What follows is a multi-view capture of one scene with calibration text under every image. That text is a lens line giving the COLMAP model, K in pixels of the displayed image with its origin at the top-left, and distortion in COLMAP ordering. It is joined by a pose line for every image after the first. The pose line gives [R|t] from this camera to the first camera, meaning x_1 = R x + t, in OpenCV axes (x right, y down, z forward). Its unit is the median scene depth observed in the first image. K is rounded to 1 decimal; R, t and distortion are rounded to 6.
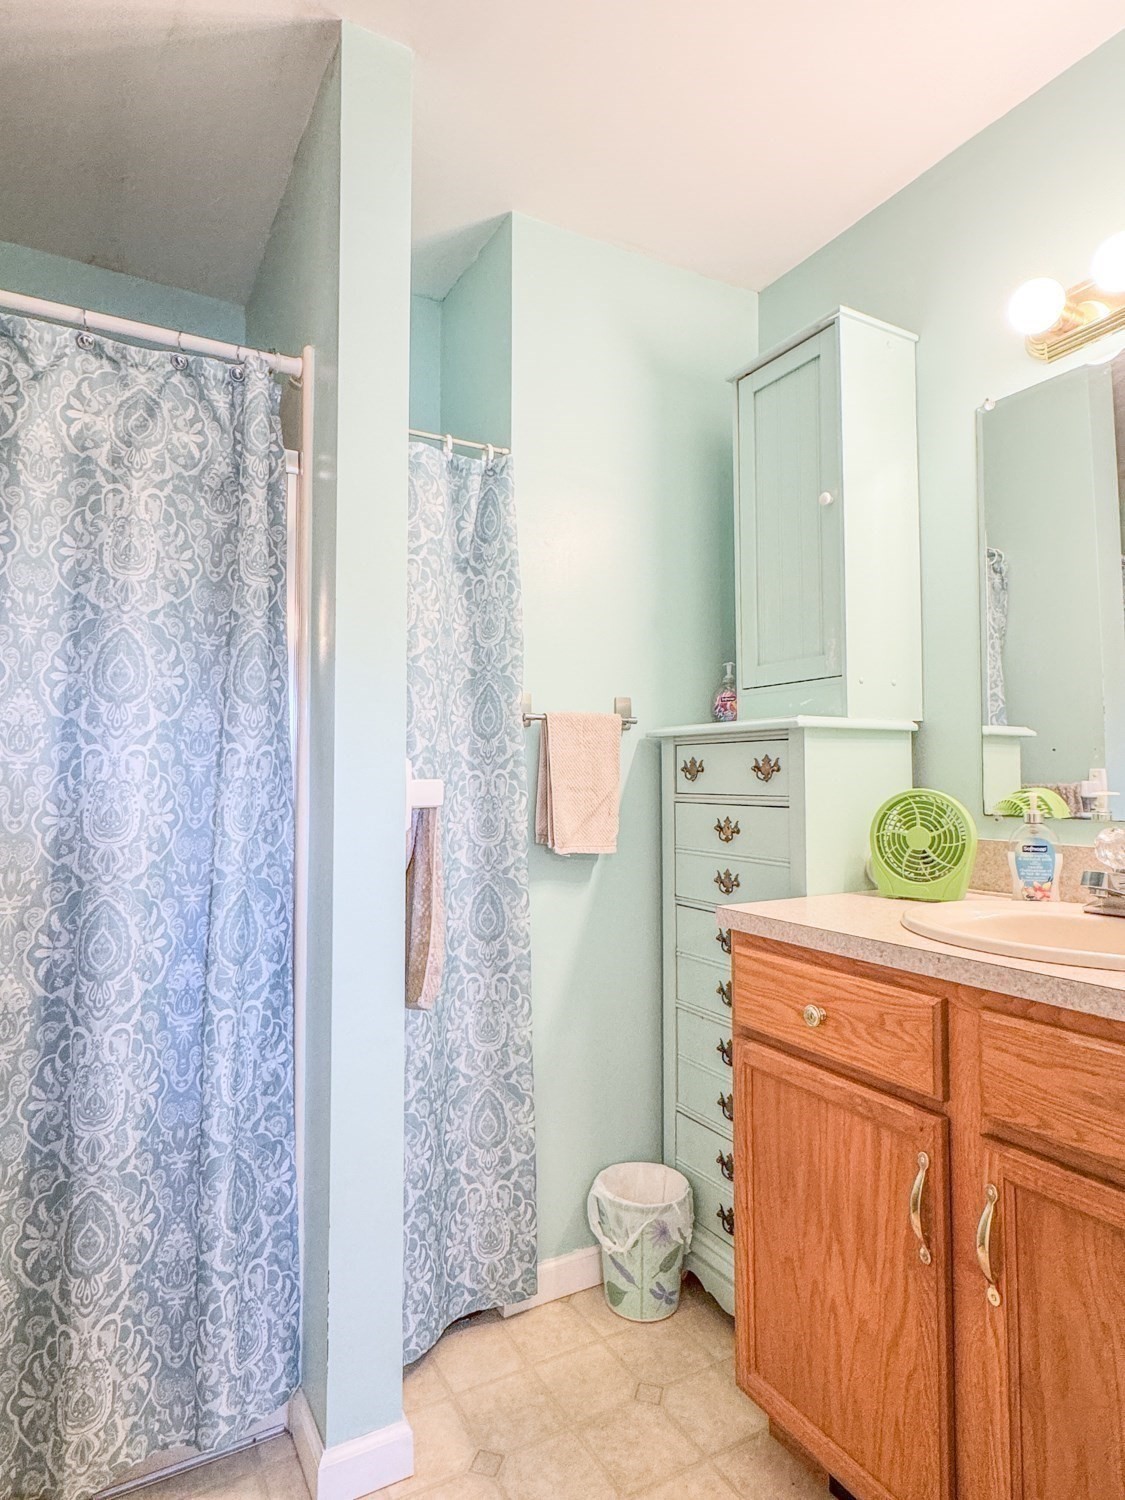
lens RADIAL K [[838.4, 0, 567.4], [0, 838.4, 750.3], [0, 0, 1]] dist [0.008742, 0.000399]
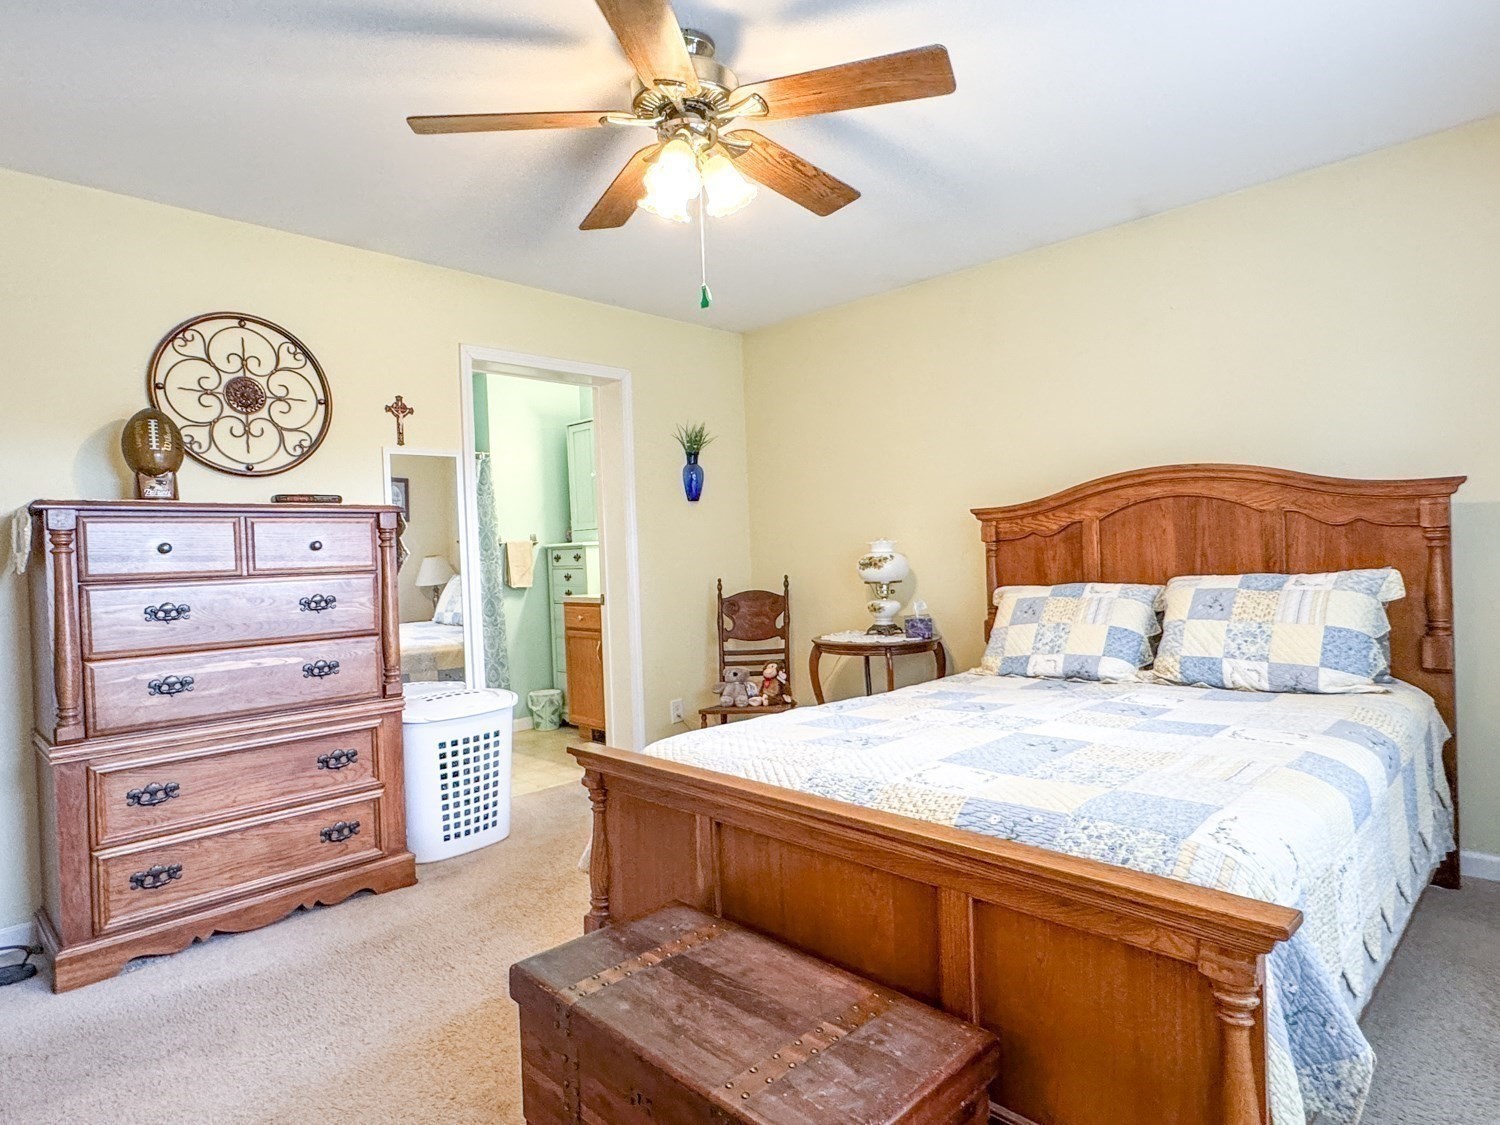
lens RADIAL K [[838.4, 0, 750.8], [0, 838.4, 568.6], [0, 0, 1]] dist [0.008742, 0.000399]
pose [[0.960232, -0.043947, 0.275724, -0.018213], [0.029671, 0.998005, 0.055737, -0.090645], [-0.277623, -0.045340, 0.959619, -2.174603]]
